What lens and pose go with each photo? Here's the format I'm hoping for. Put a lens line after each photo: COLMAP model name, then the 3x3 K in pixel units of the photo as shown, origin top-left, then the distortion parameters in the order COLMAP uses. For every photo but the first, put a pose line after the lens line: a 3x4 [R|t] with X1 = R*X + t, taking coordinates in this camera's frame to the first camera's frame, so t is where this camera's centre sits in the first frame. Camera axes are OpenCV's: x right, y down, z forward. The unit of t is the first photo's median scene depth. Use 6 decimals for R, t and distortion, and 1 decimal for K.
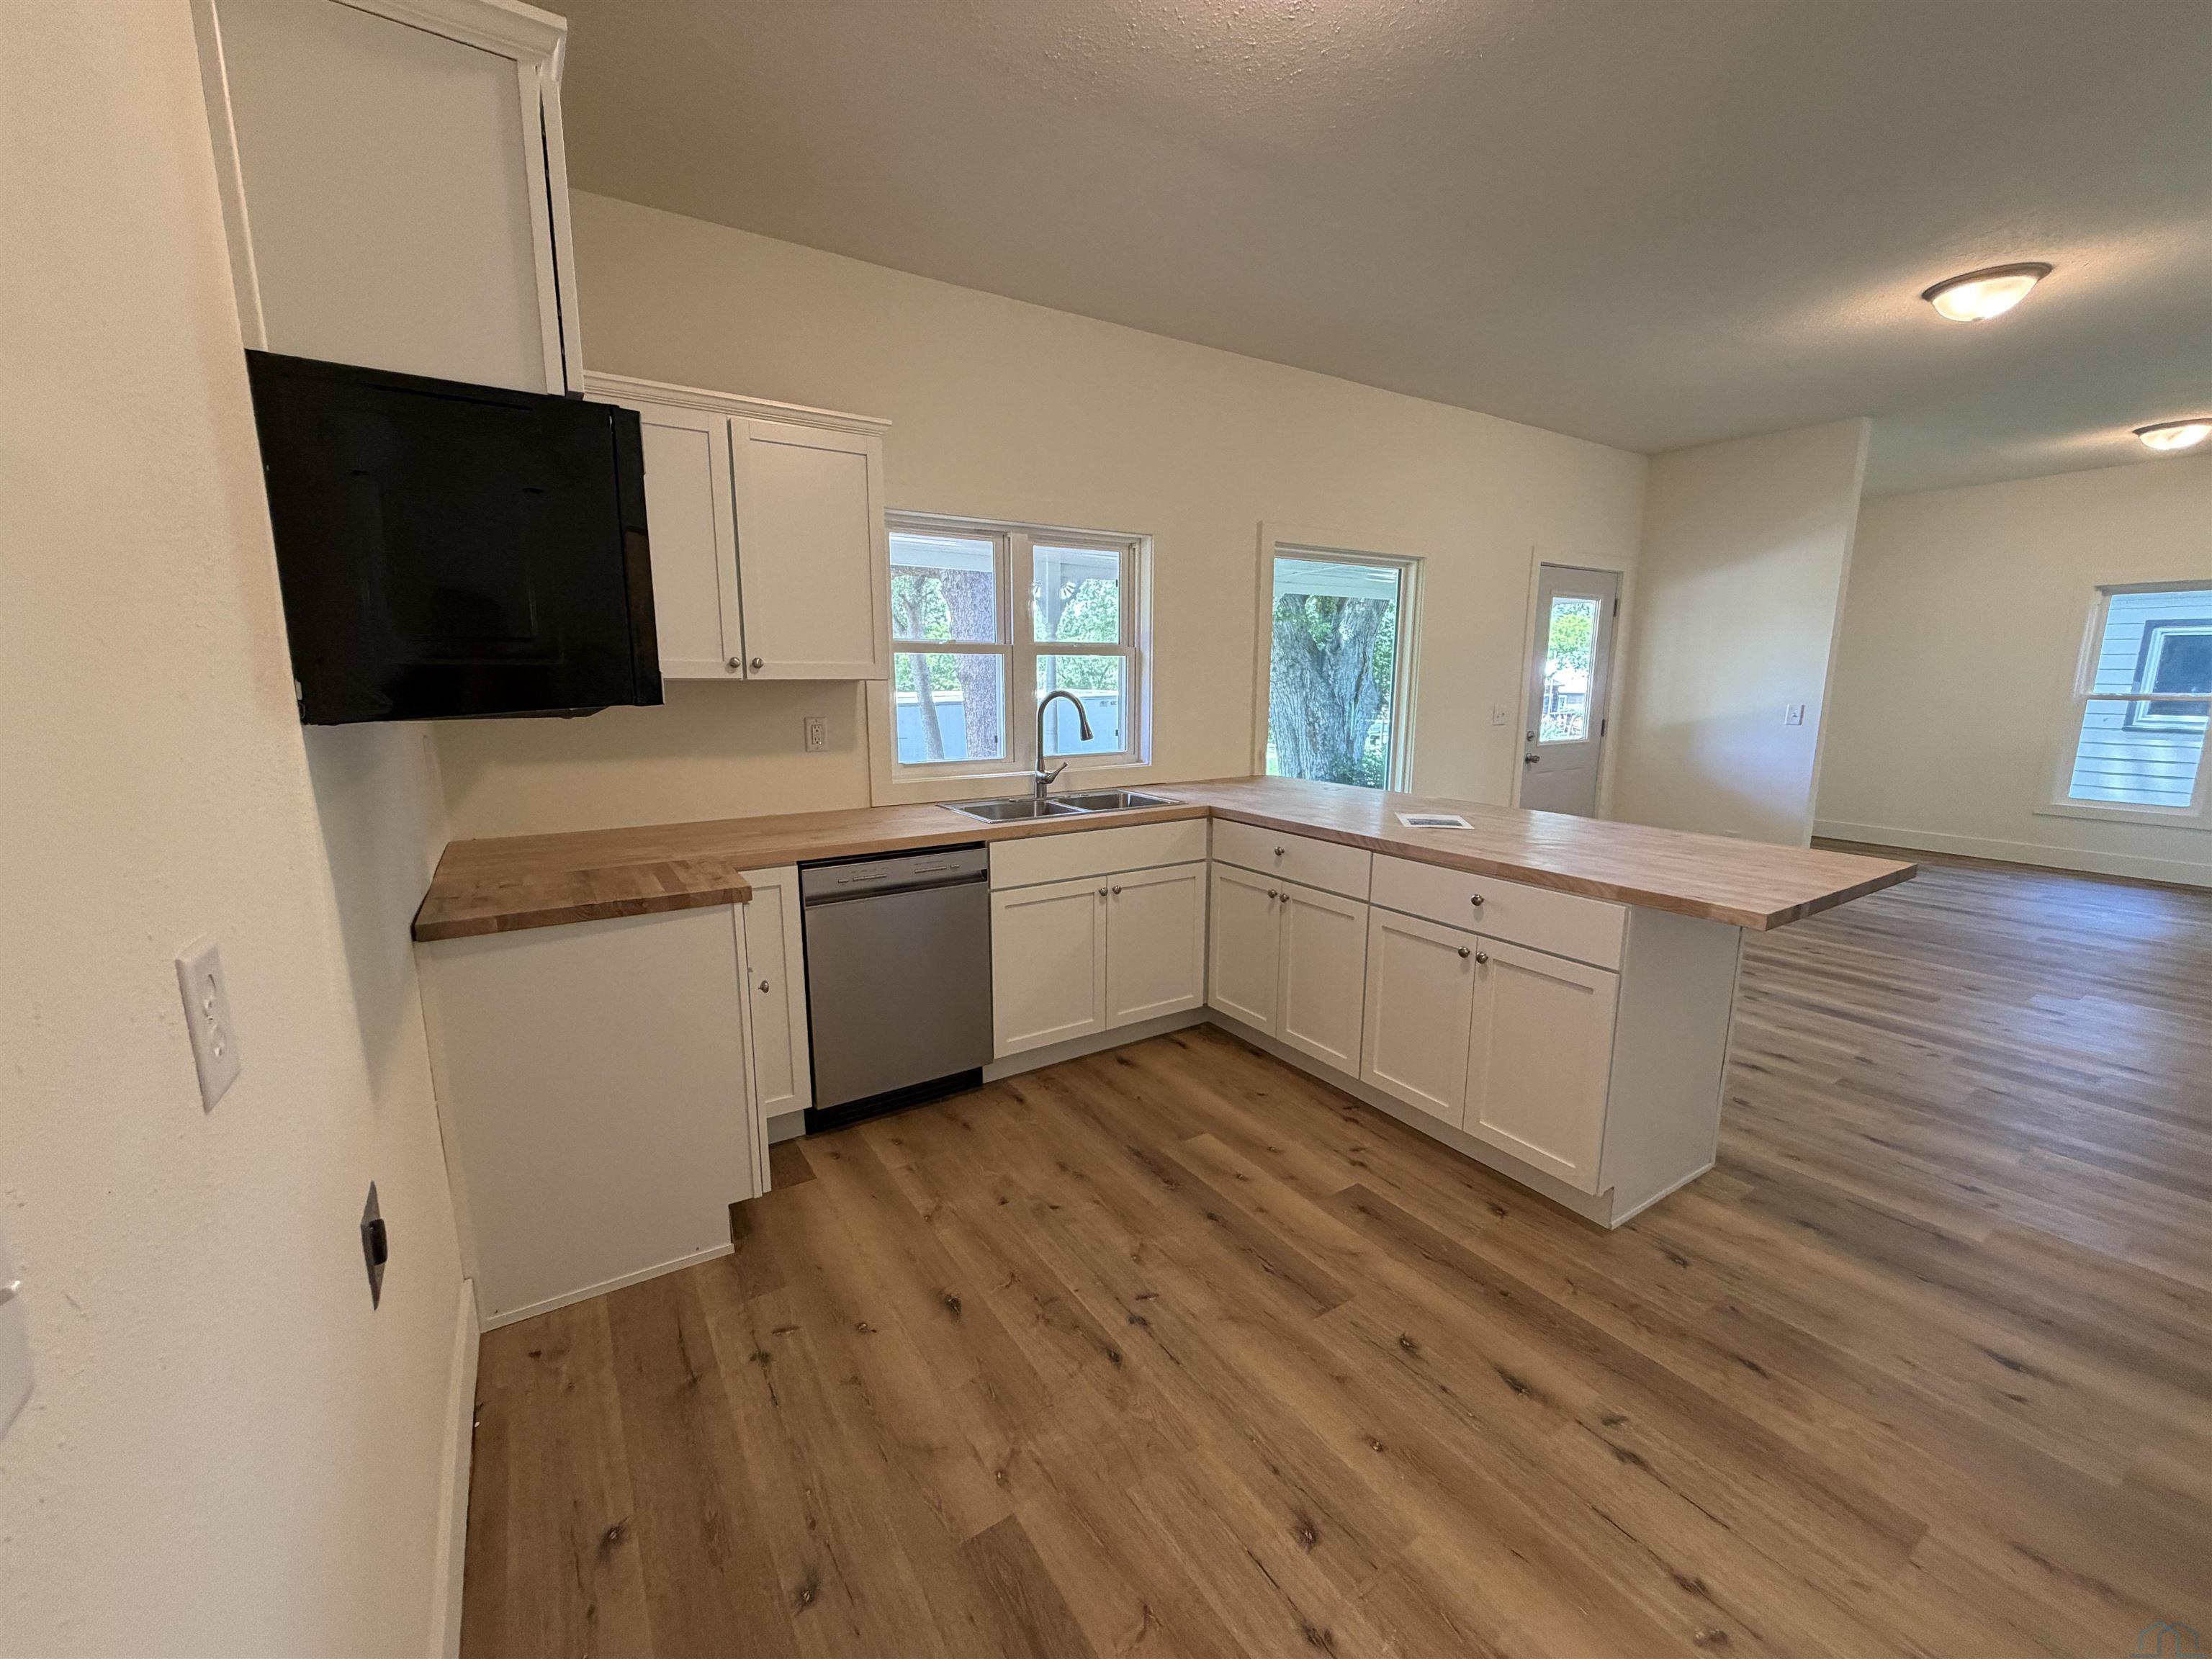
lens RADIAL K [[880.3, 0, 1102.7], [0, 880.3, 827.0], [0, 0, 1]] dist [-0.000842, 0.000531]
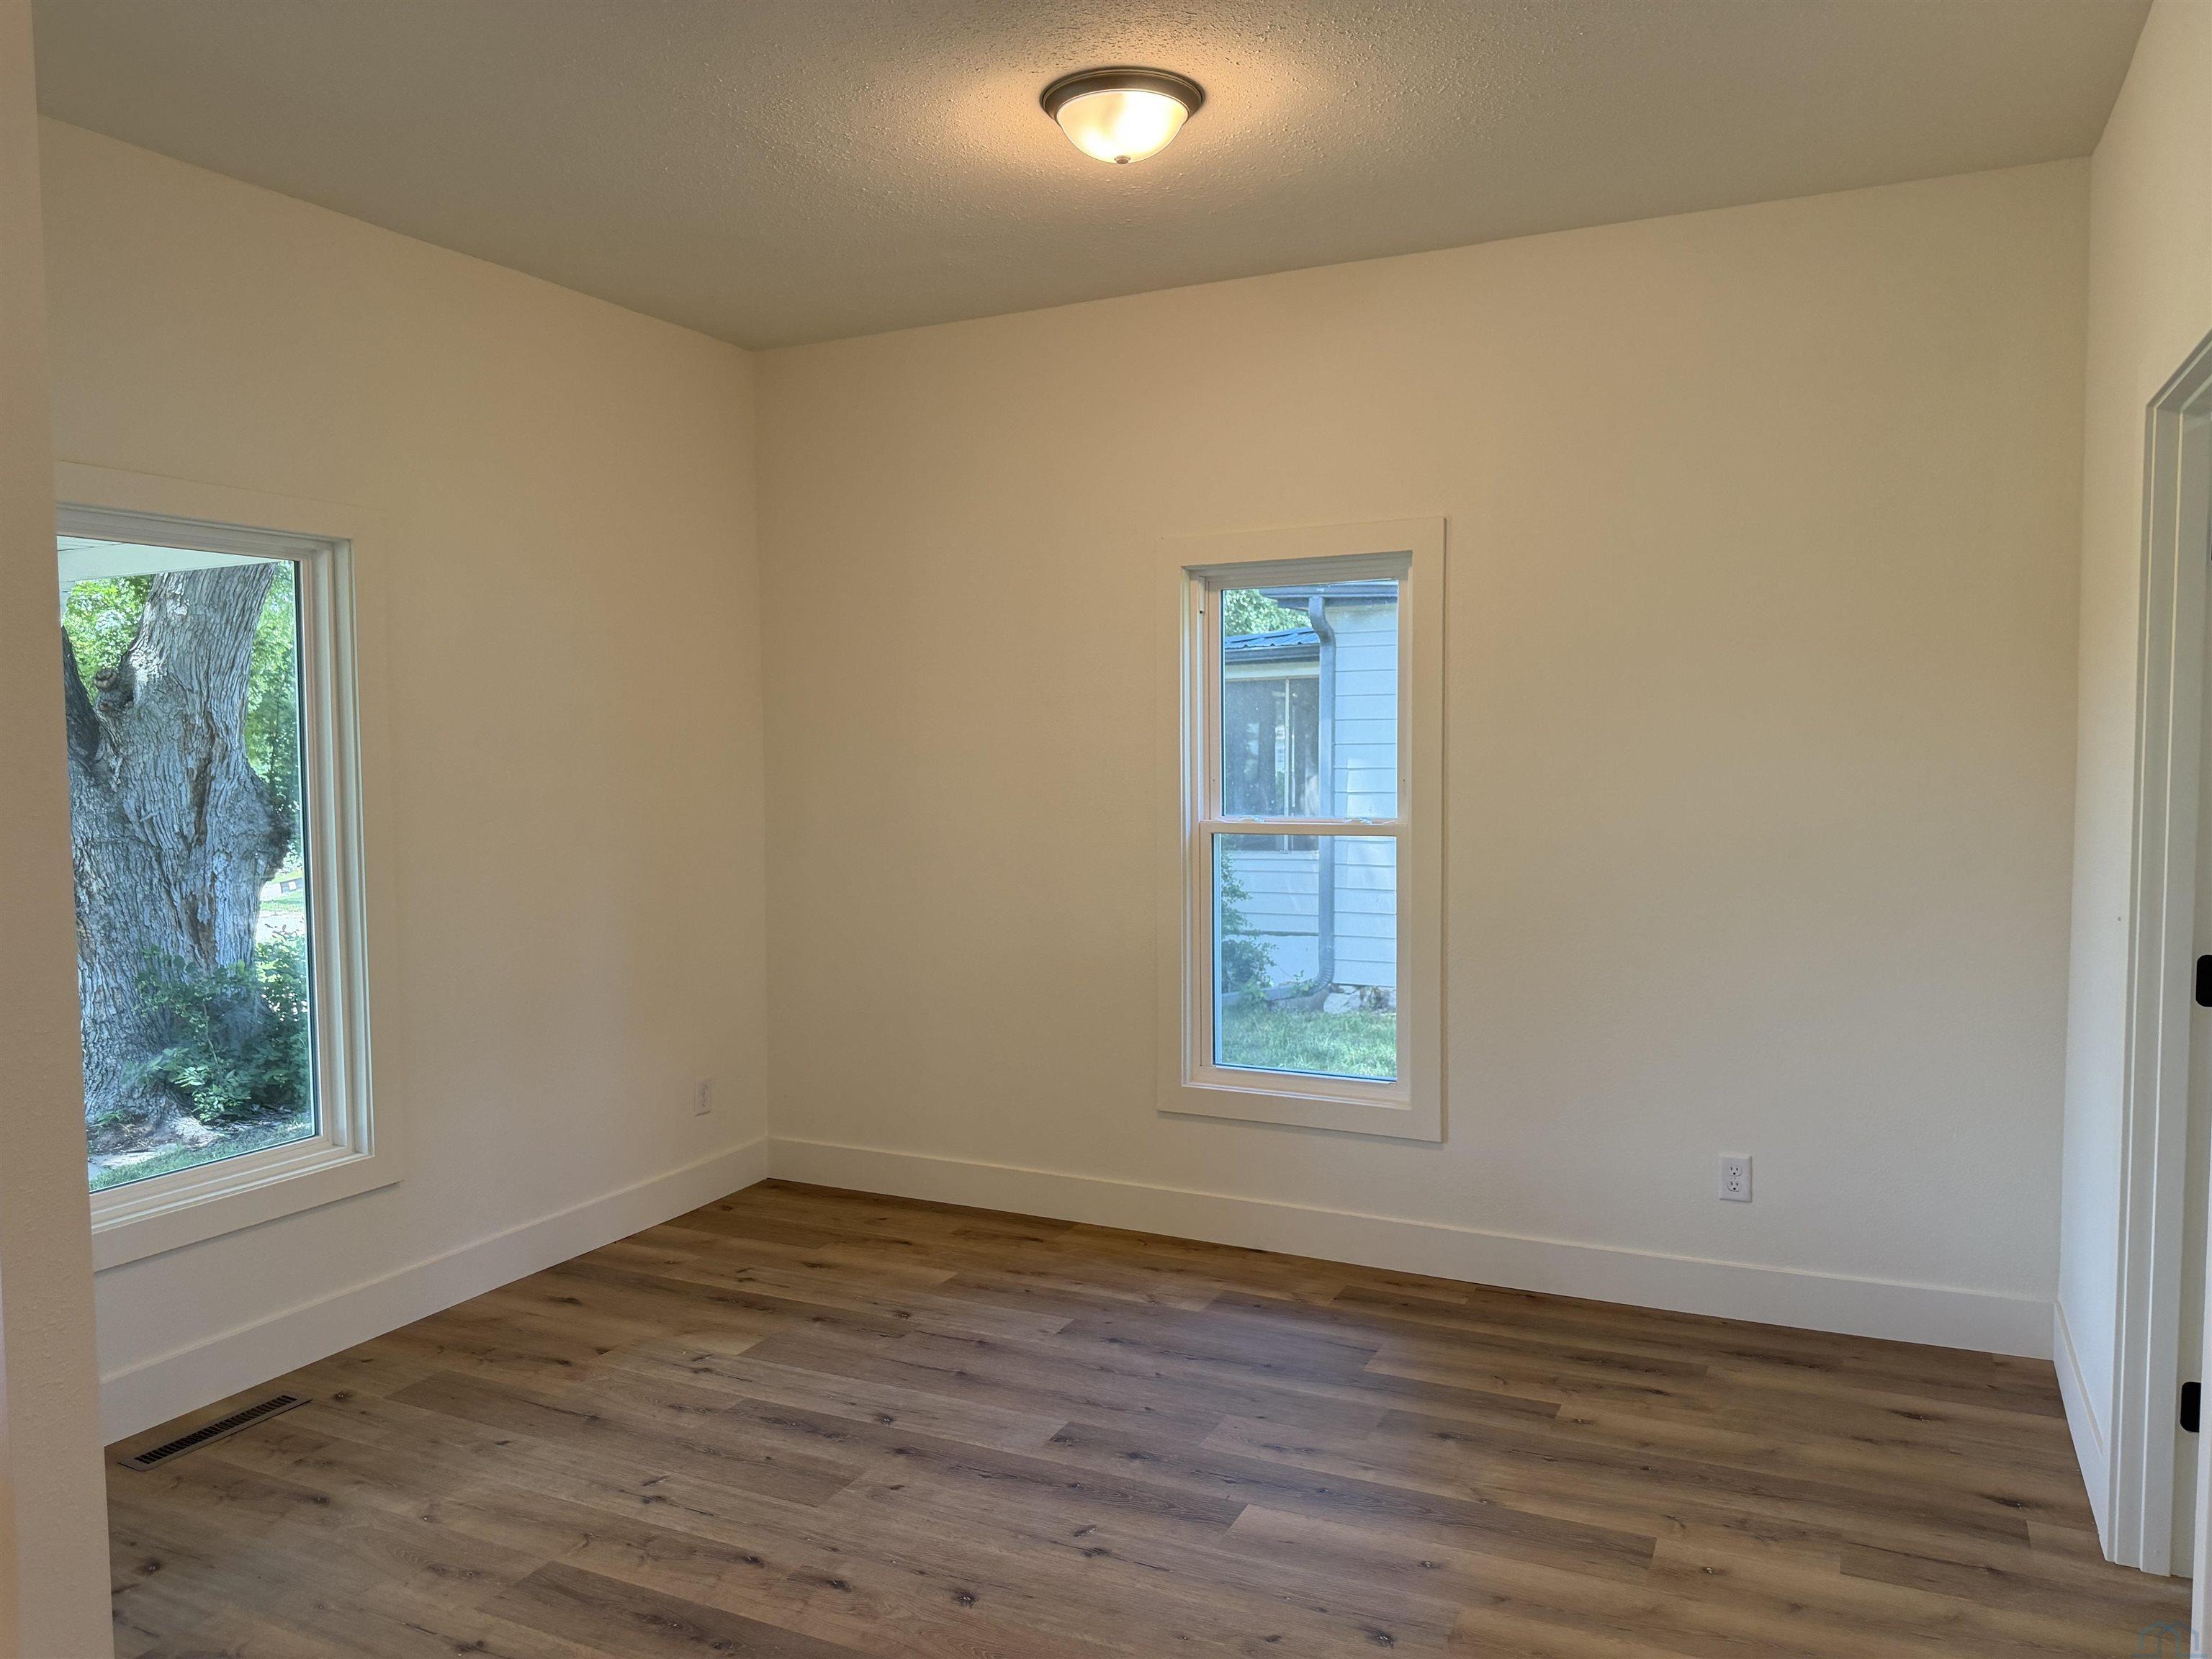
lens RADIAL K [[1560.5, 0, 1095.7], [0, 1560.5, 829.9], [0, 0, 1]] dist [0.052068, -0.050313]
pose [[0.855163, -0.041038, 0.516731, 1.373719], [0.101837, 0.990735, -0.089851, -0.172845], [-0.508257, 0.129459, 0.851420, 0.795945]]
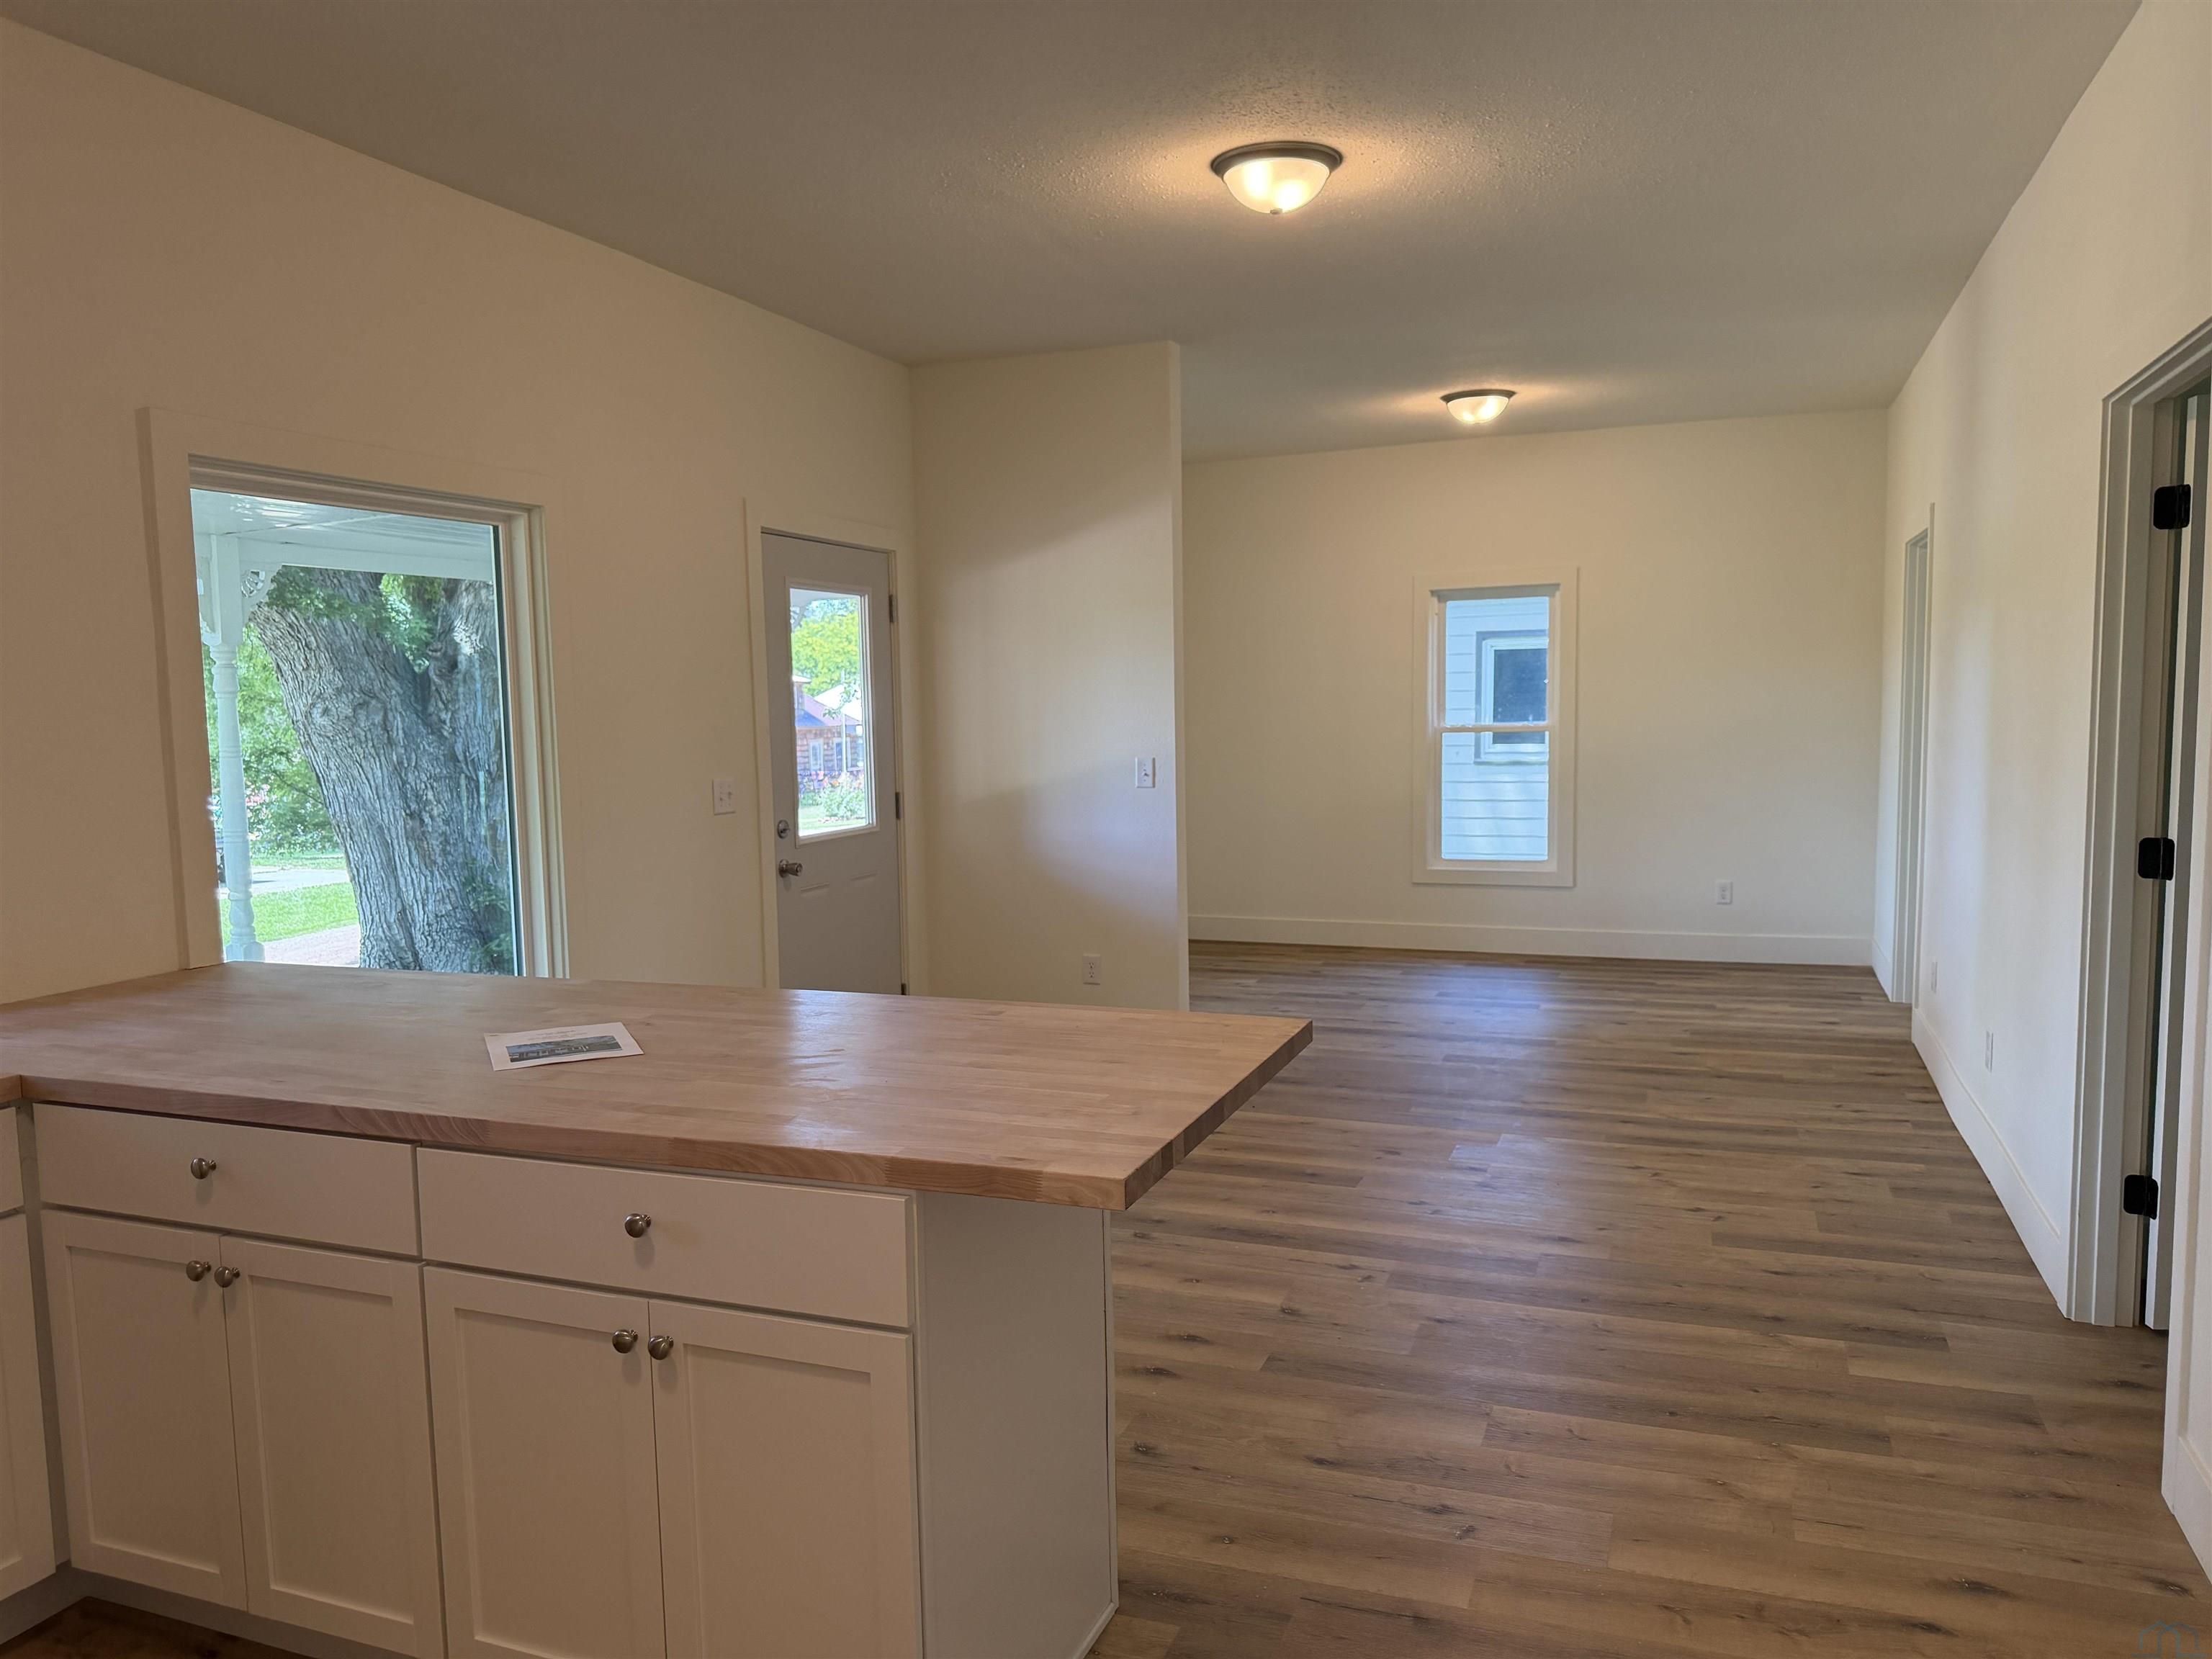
lens RADIAL K [[1560.5, 0, 1097.1], [0, 1560.5, 828.9], [0, 0, 1]] dist [0.052068, -0.050313]
pose [[0.810632, -0.066481, 0.581769, 0.125192], [0.122272, 0.990850, -0.057143, -0.040013], [-0.572647, 0.117456, 0.811344, 0.129158]]
